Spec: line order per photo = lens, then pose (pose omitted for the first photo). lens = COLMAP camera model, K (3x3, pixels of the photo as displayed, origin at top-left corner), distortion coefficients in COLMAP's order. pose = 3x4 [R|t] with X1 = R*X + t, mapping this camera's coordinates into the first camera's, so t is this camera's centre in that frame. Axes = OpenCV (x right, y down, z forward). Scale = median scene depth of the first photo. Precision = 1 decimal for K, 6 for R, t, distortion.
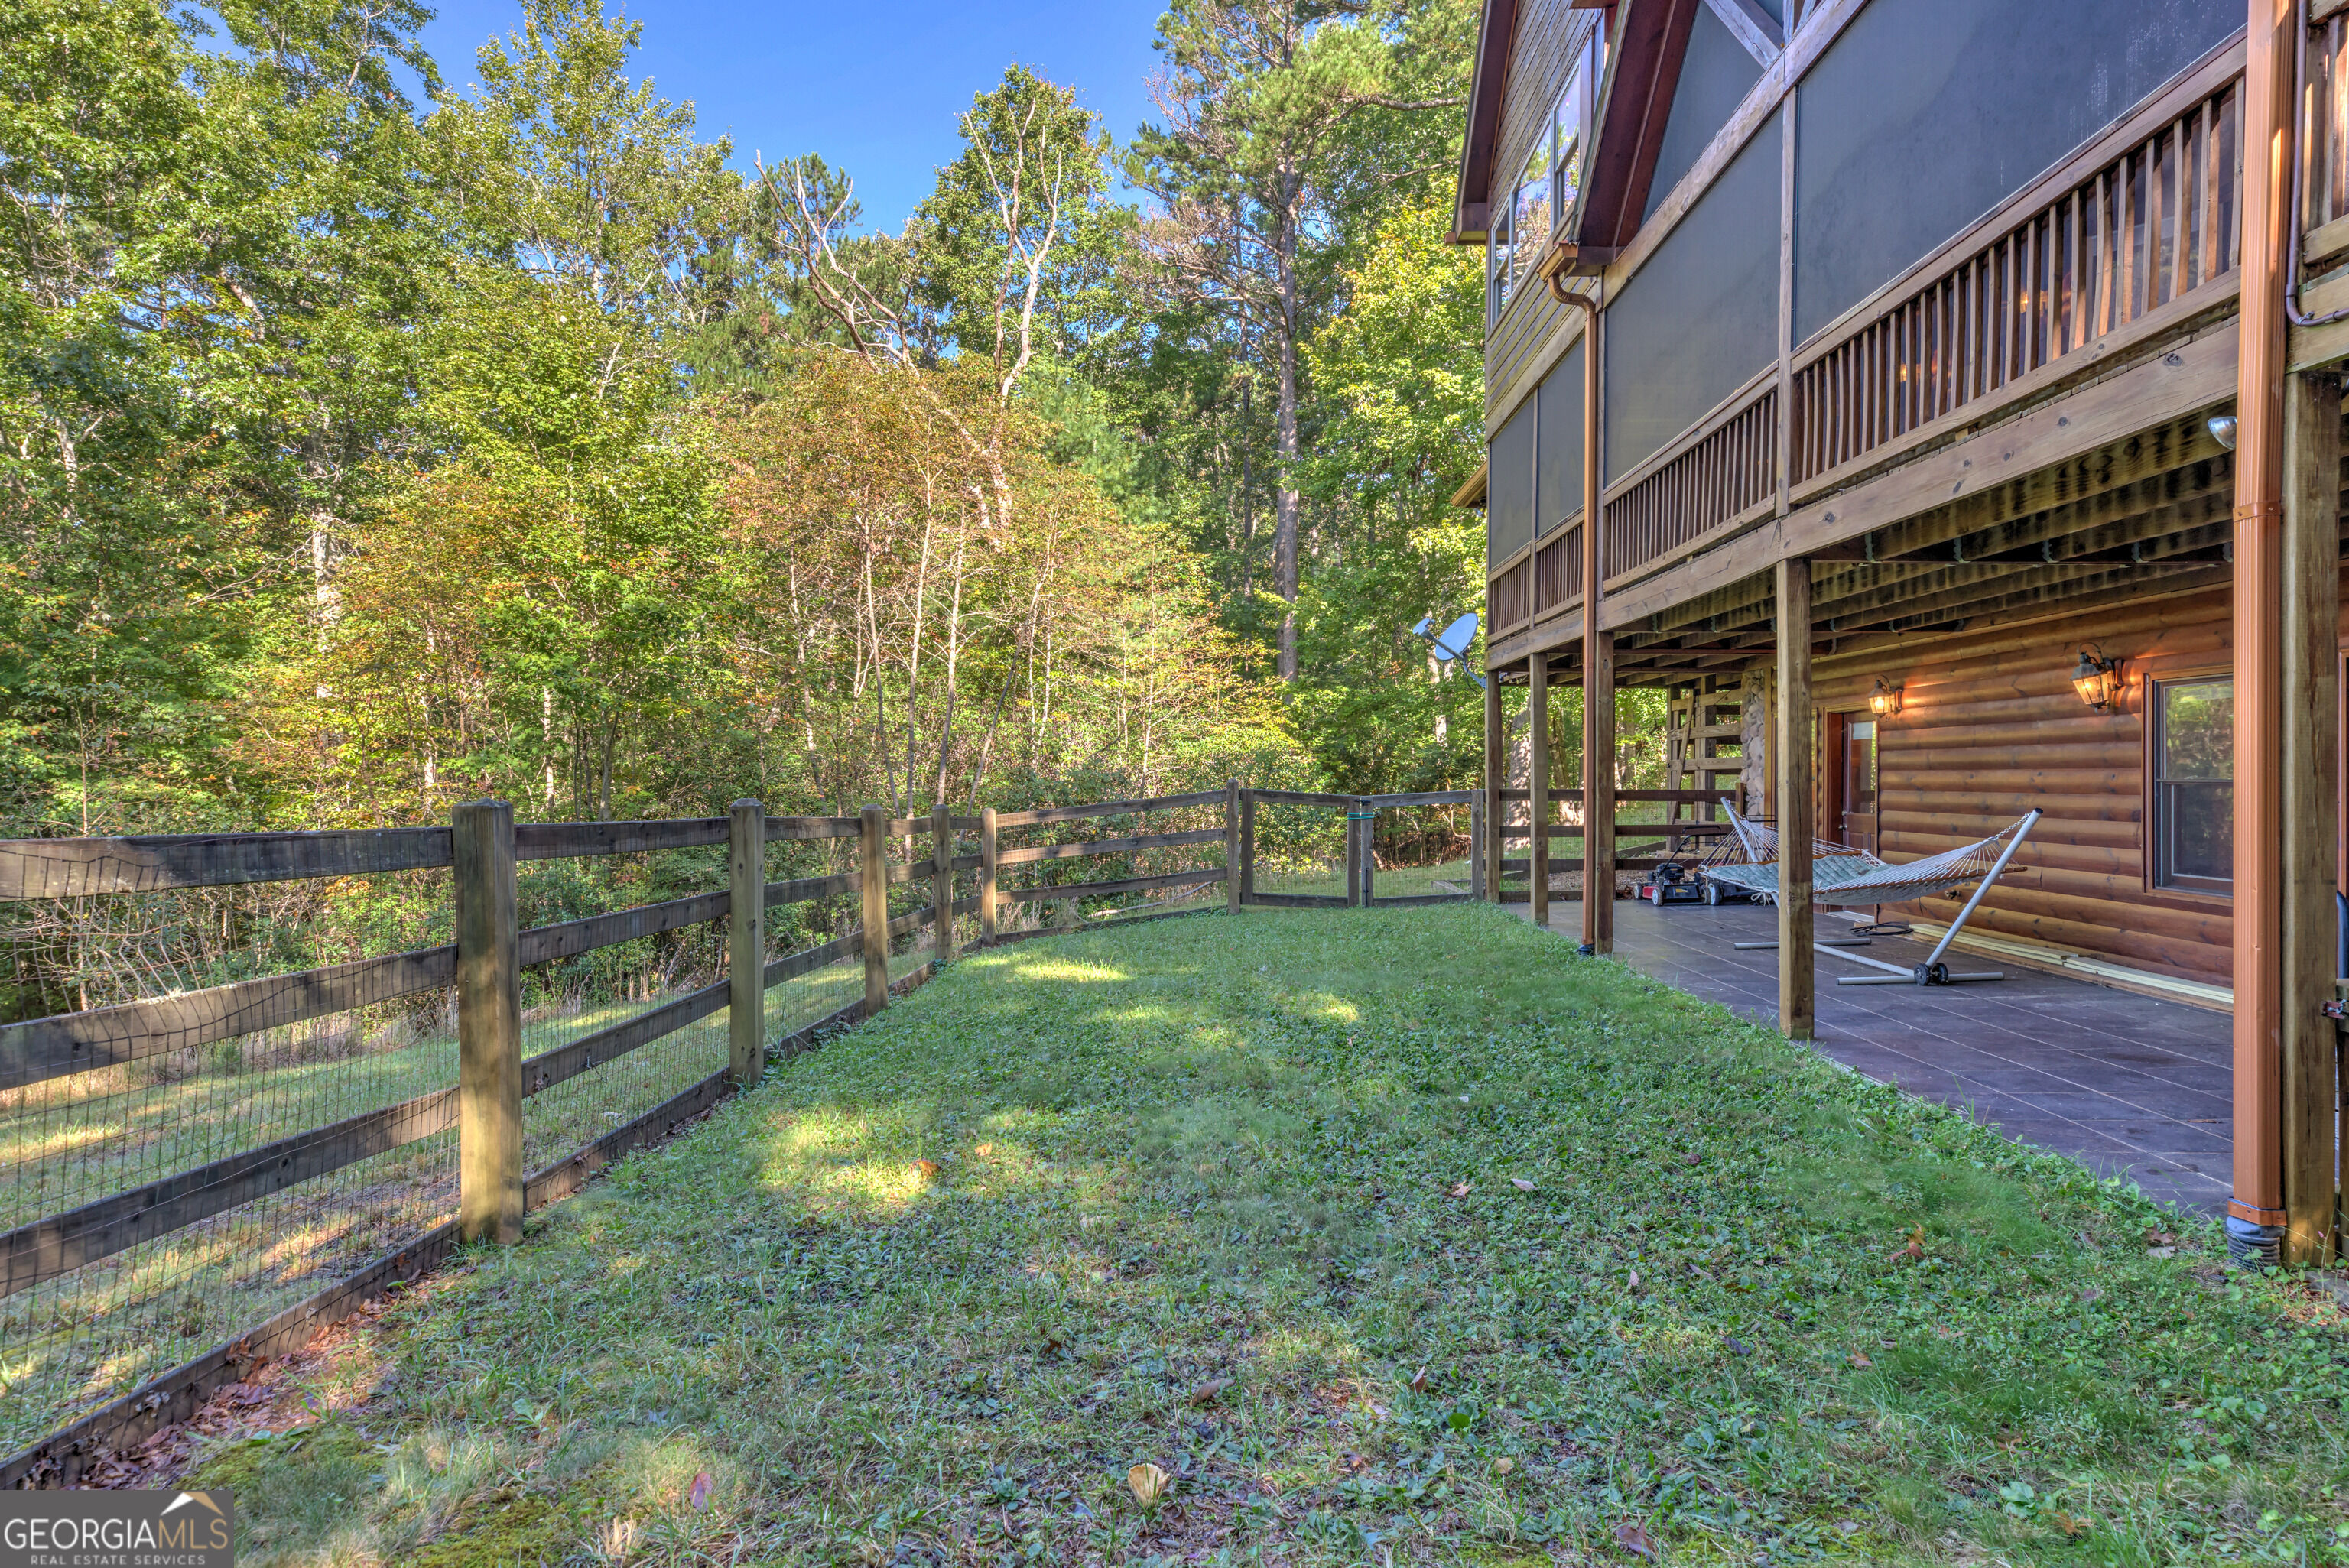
lens RADIAL K [[1266.5, 0, 1174.5], [0, 1266.5, 784.0], [0, 0, 1]] dist [0.005179, 0.001467]
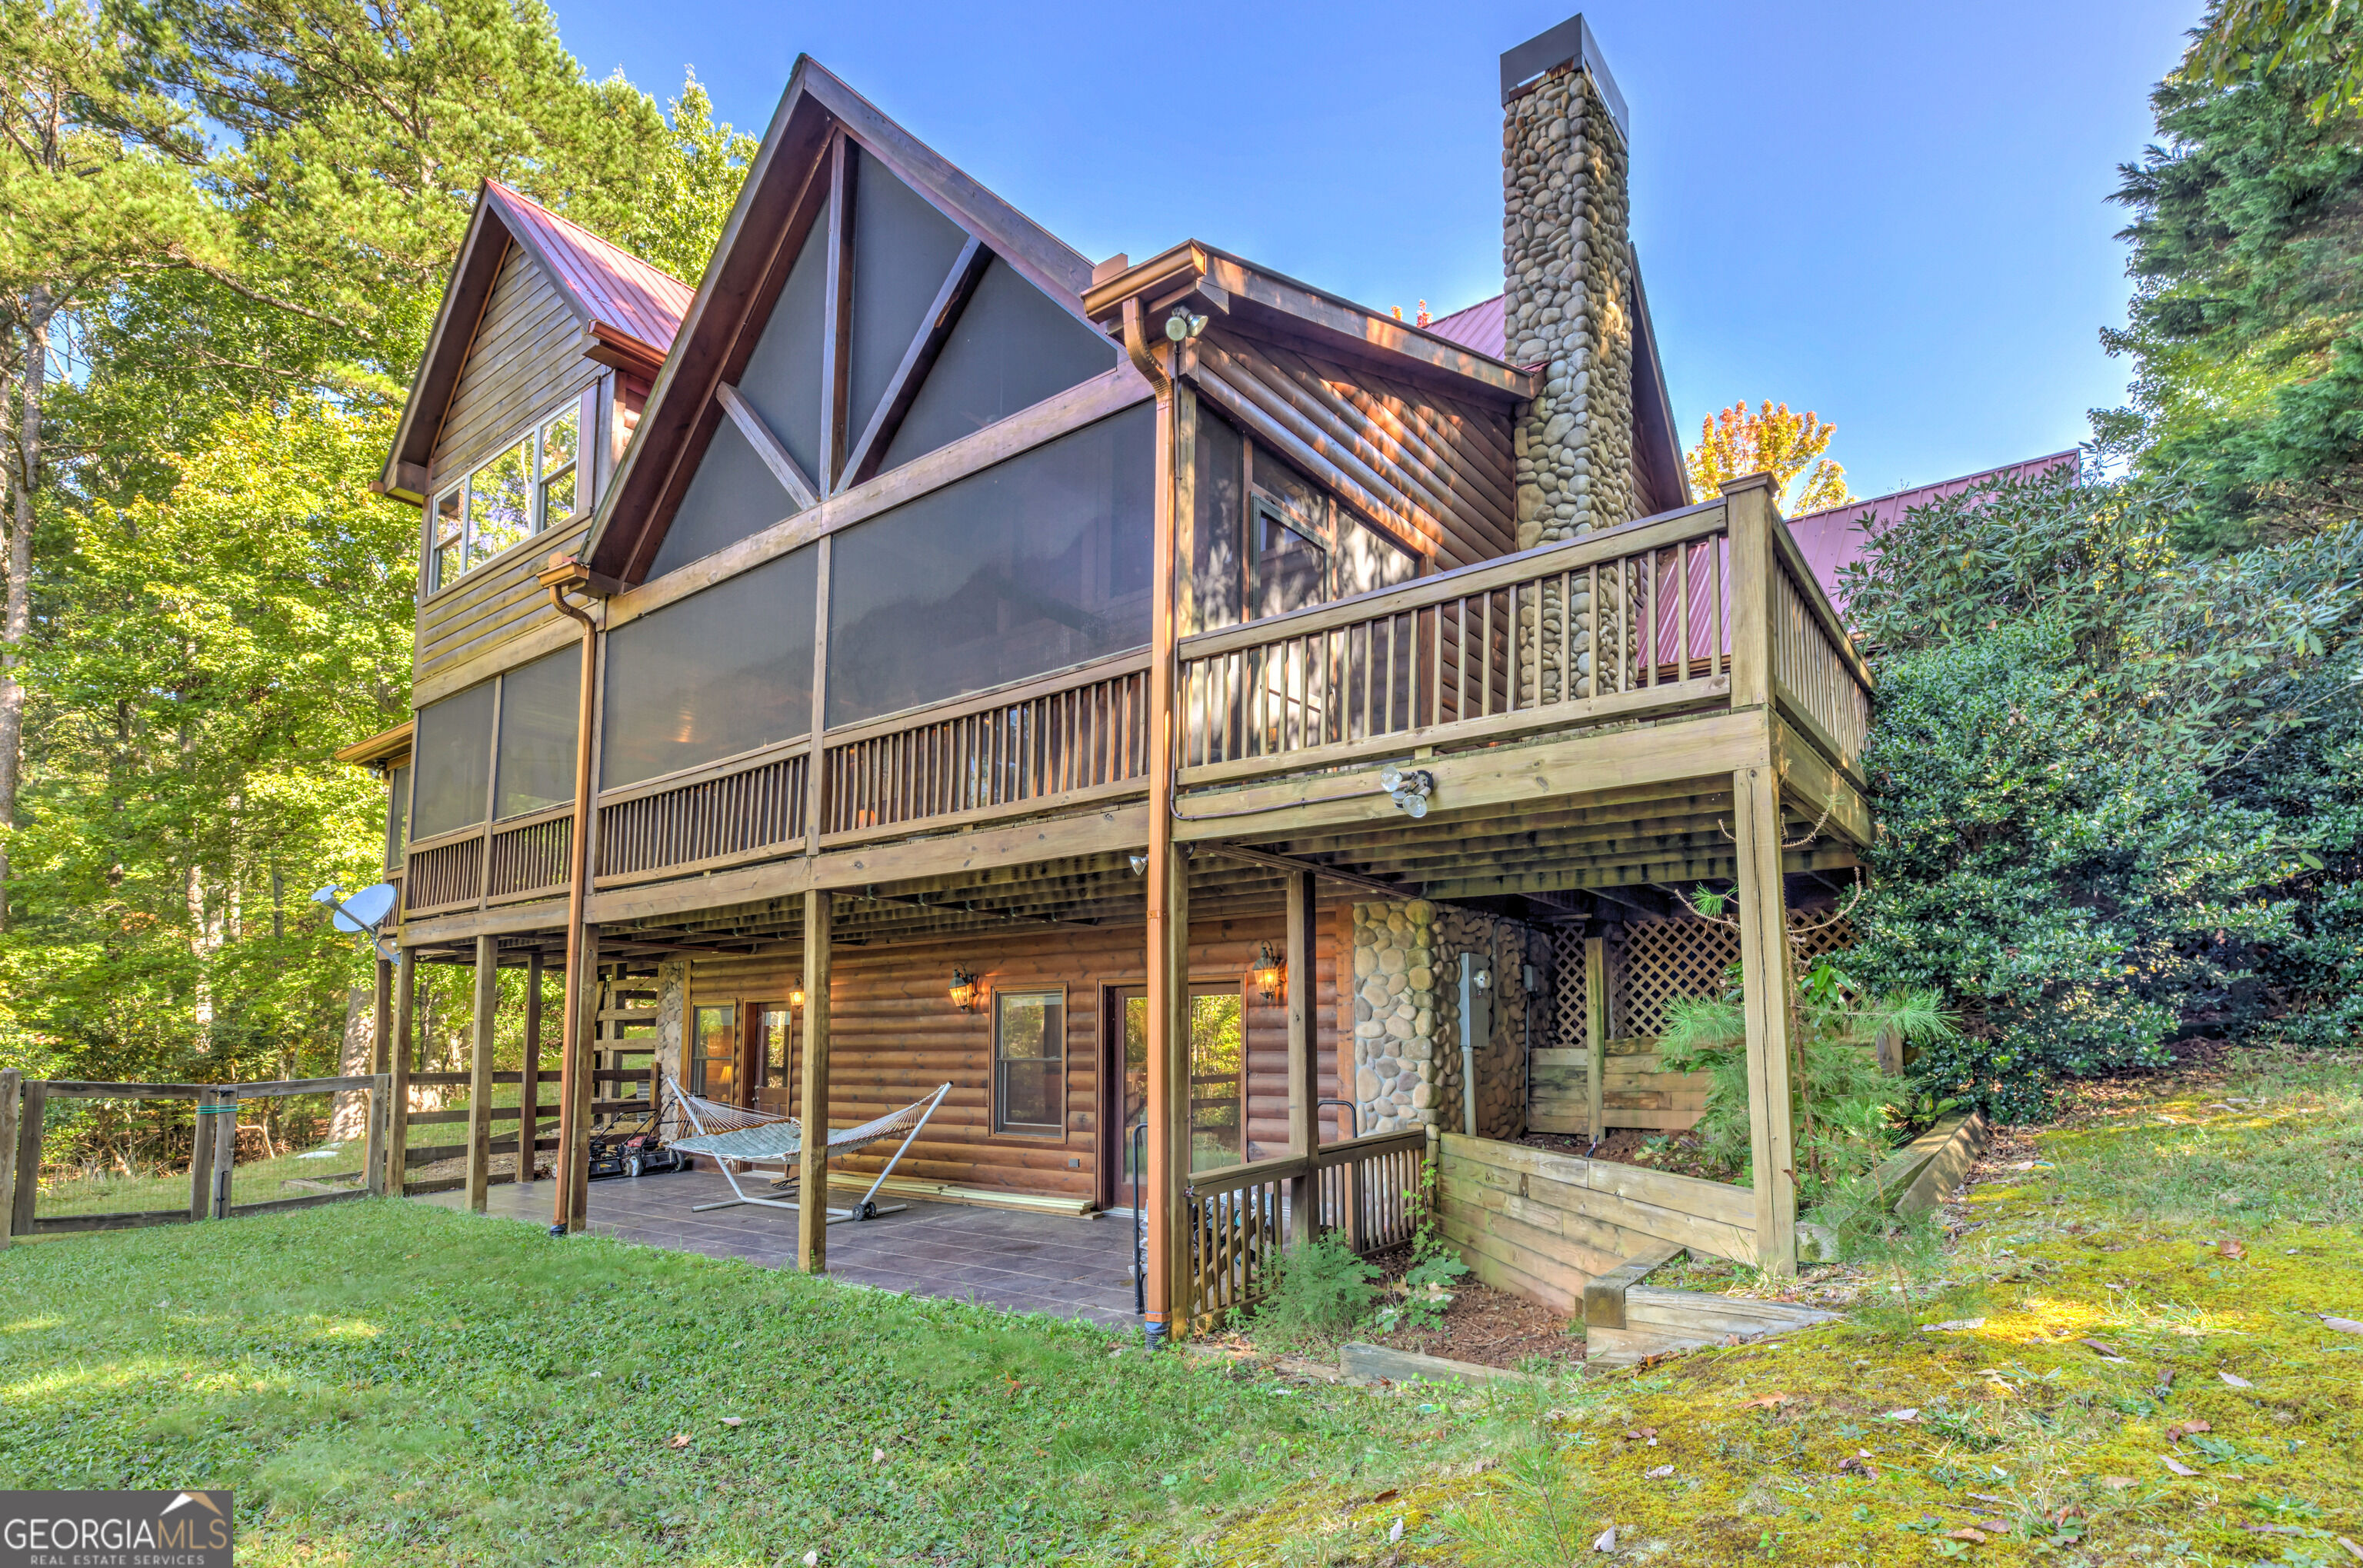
lens RADIAL K [[1167.0, 0, 1240.4], [0, 1167.0, 949.2], [0, 0, 1]] dist [0.018013, -0.000239]
pose [[0.578333, 0.066047, 0.813123, -0.161700], [0.009467, 0.996107, -0.087644, -0.008062], [-0.815746, 0.058385, 0.575456, -0.014245]]
